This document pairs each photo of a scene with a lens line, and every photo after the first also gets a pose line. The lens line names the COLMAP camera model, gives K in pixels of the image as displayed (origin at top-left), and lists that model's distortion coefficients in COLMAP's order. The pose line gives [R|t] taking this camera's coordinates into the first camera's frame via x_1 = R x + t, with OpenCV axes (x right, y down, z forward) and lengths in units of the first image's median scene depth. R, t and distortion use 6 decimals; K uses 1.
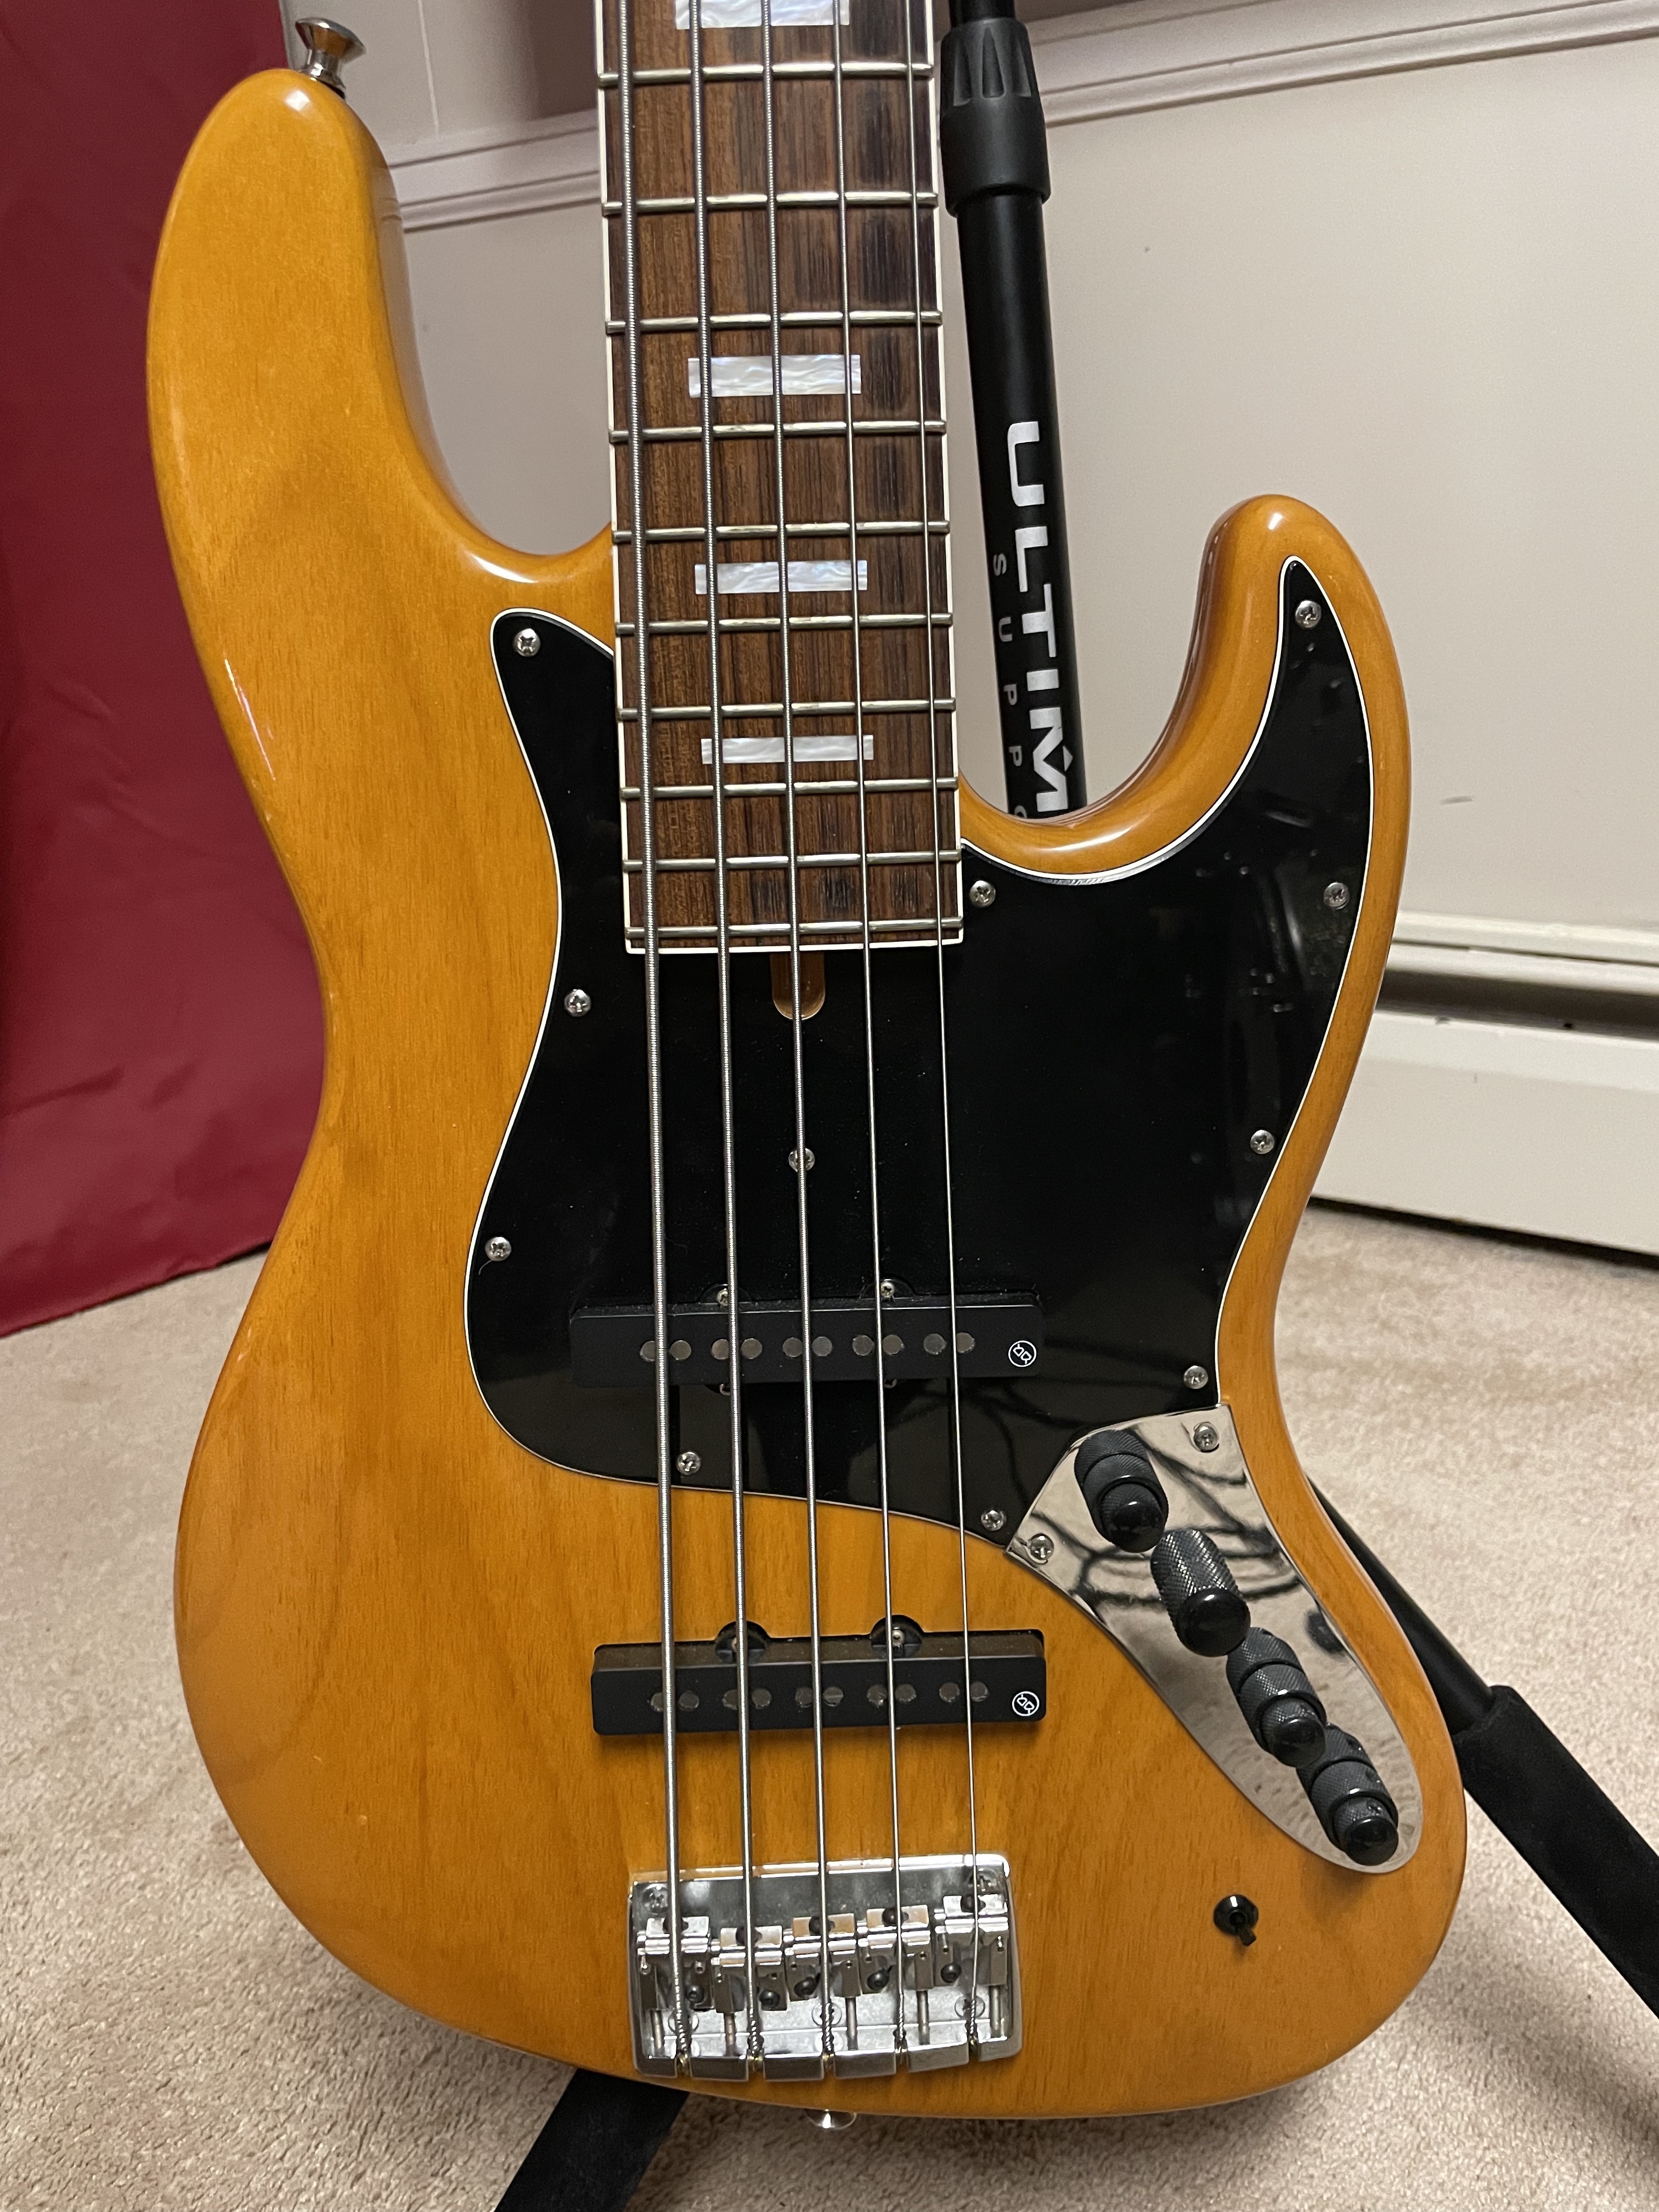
lens RADIAL K [[1718.4, 0, 831.1], [0, 1718.4, 1108.6], [0, 0, 1]] dist [0.074976, -0.117461]
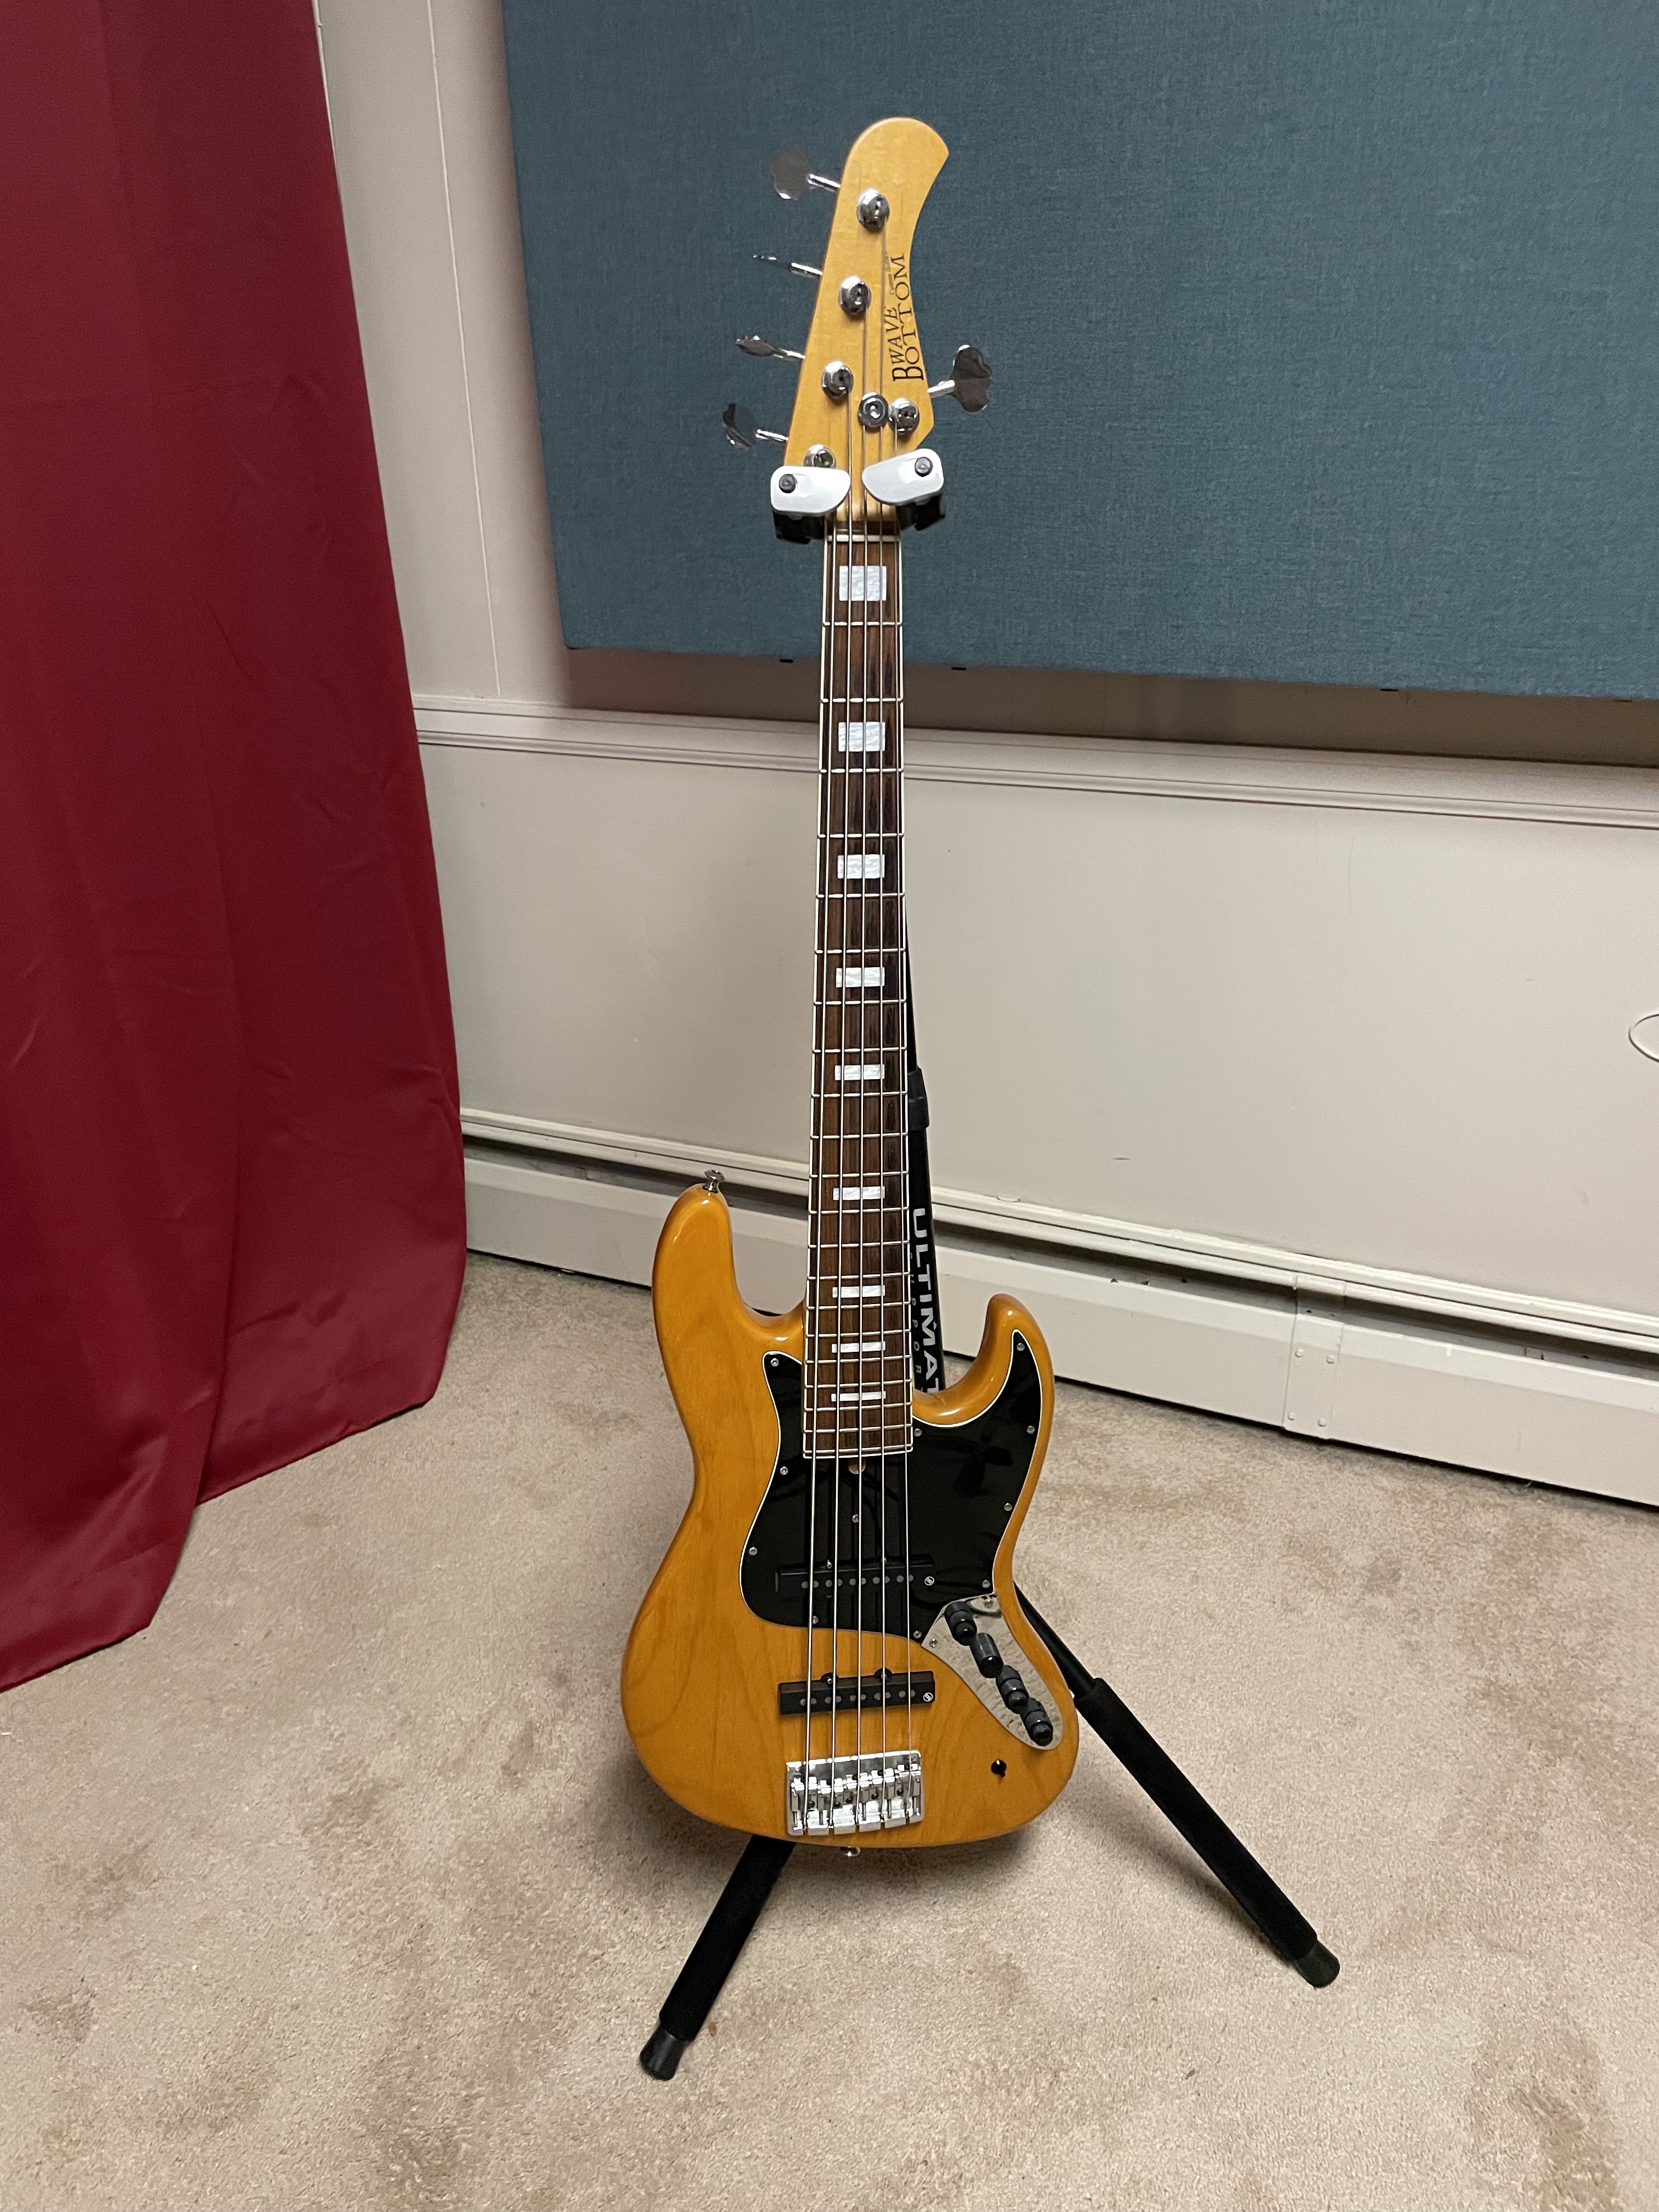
lens RADIAL K [[1718.4, 0, 818.1], [0, 1718.4, 1096.3], [0, 0, 1]] dist [0.074976, -0.117461]
pose [[0.992176, -0.003211, 0.124808, -0.436578], [0.001208, 0.999869, 0.016120, -0.720511], [-0.124844, -0.015843, 0.992050, -1.868434]]
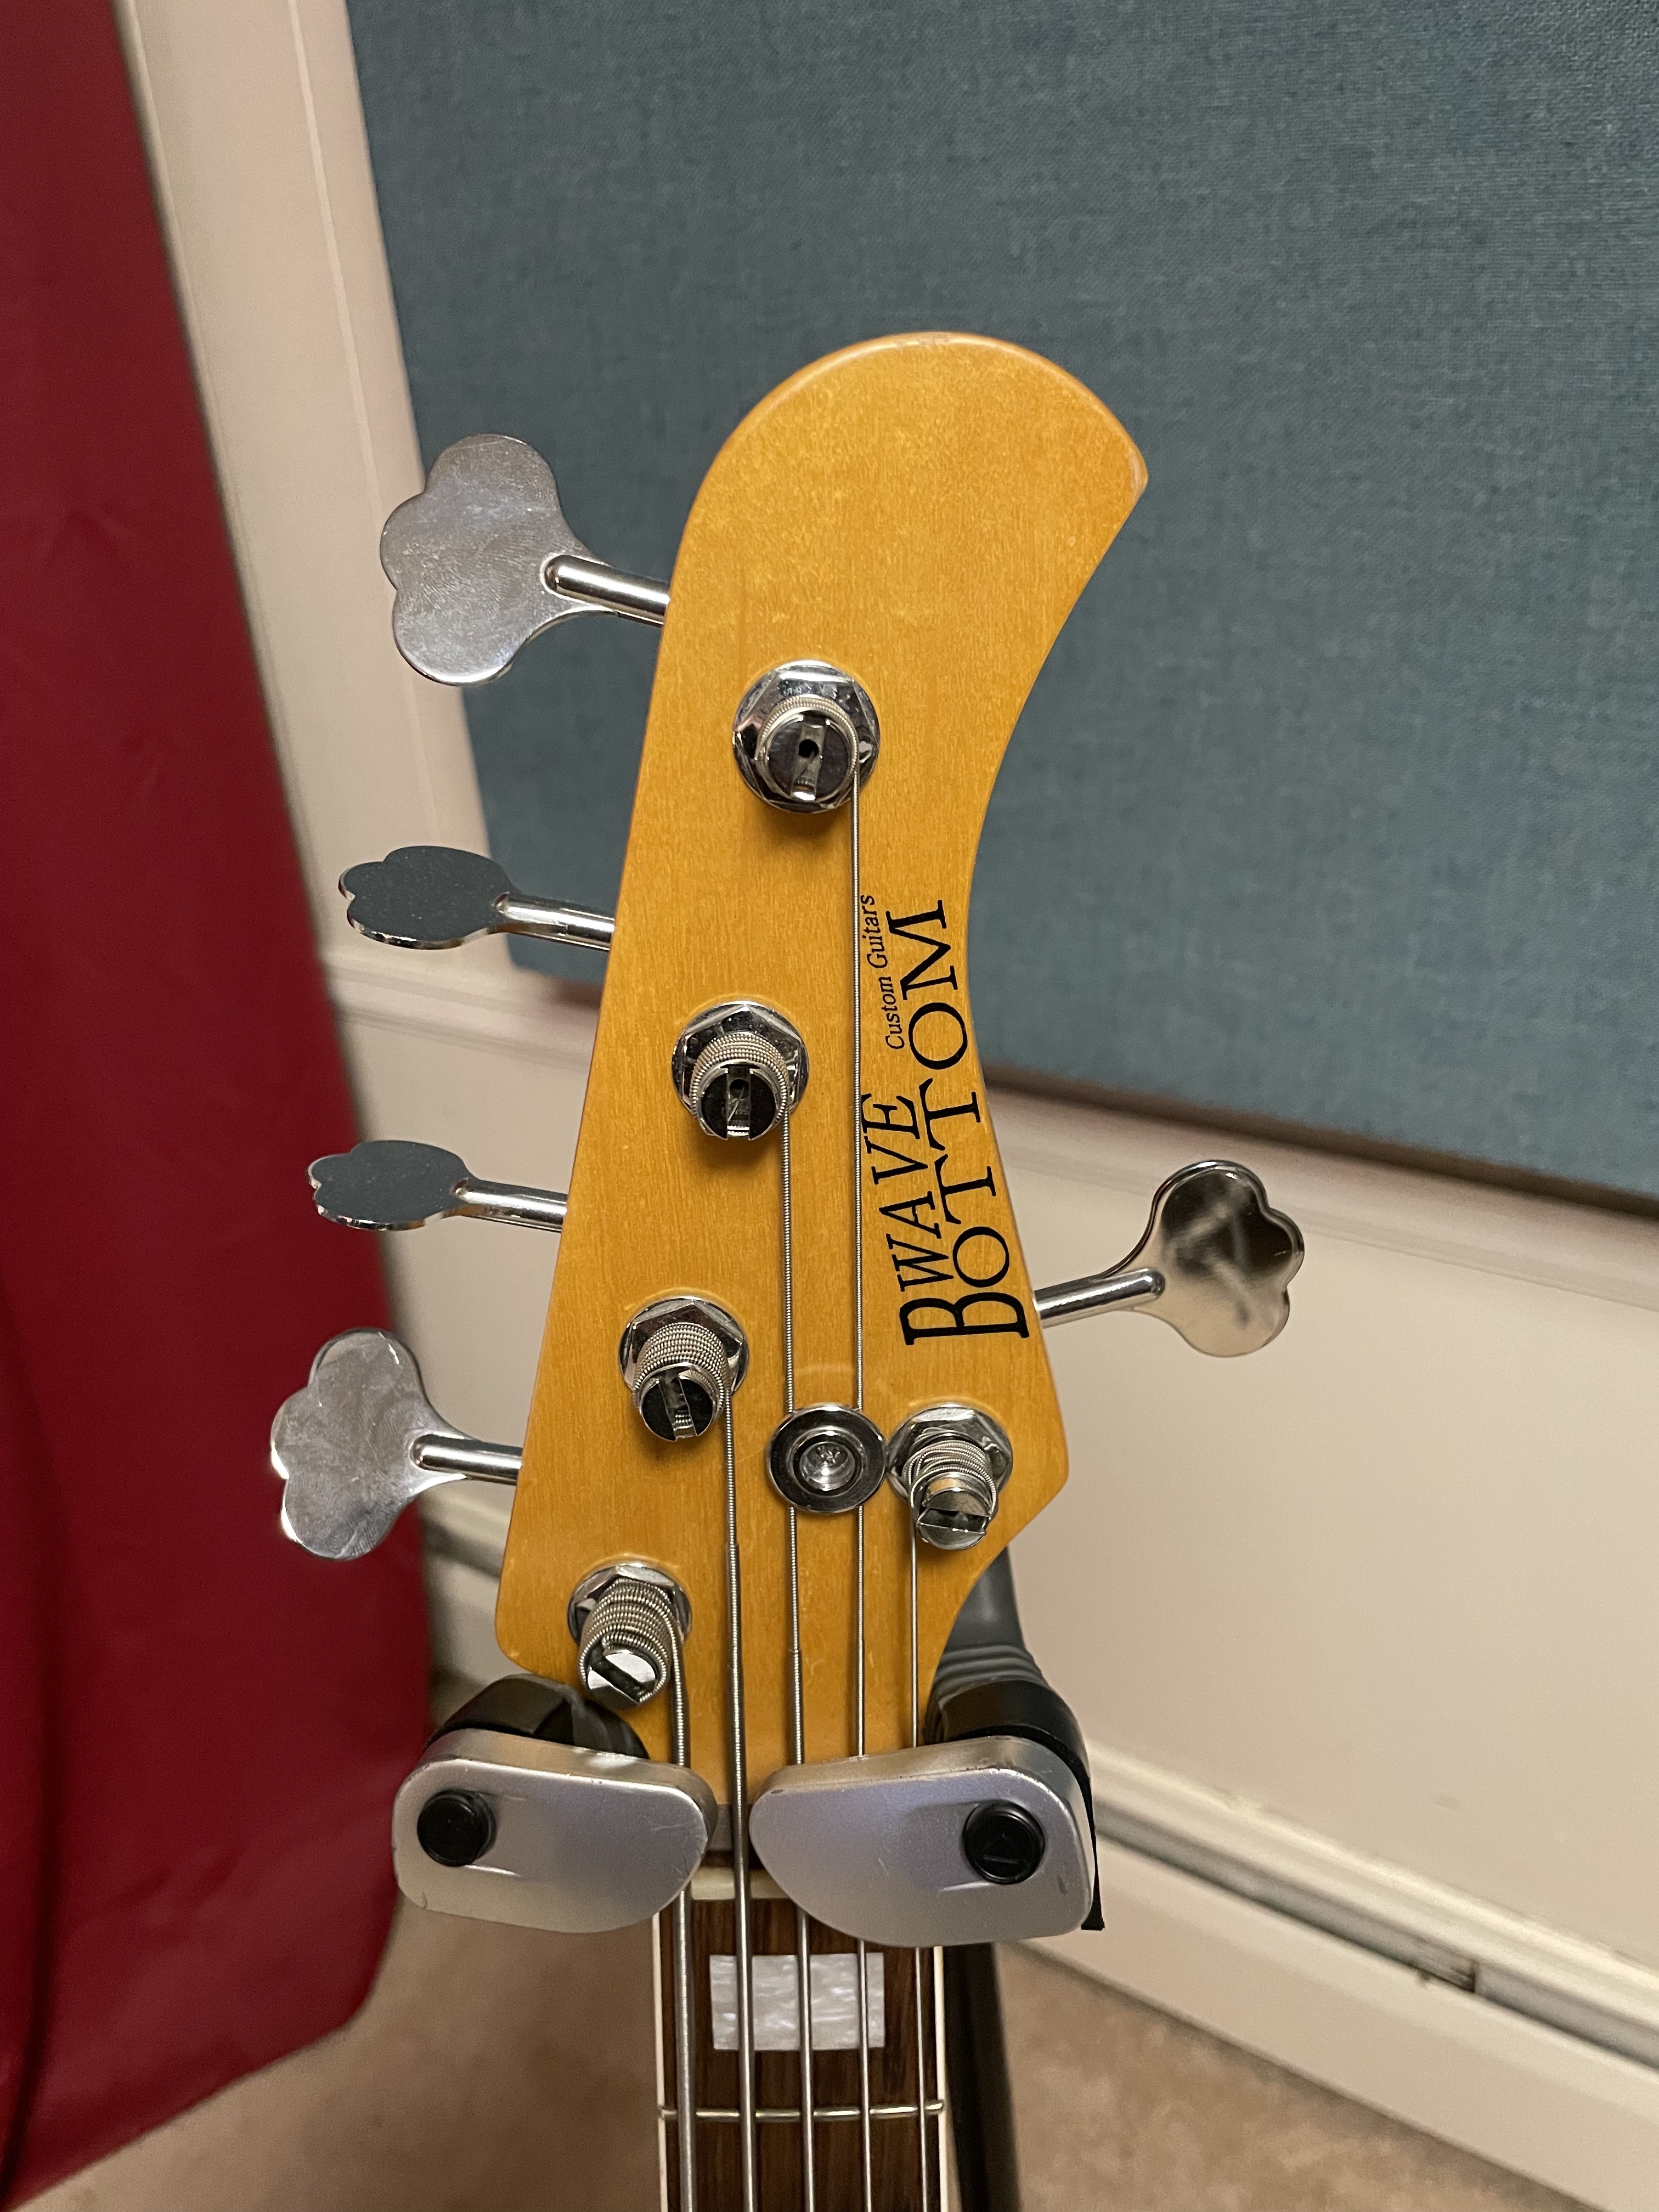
lens RADIAL K [[1718.4, 0, 828.8], [0, 1718.4, 1066.6], [0, 0, 1]] dist [0.074976, -0.117461]
pose [[0.999937, 0.011084, 0.001779, -0.045973], [-0.011193, 0.996575, 0.081937, -1.858470], [-0.000865, -0.081952, 0.996636, -0.013155]]
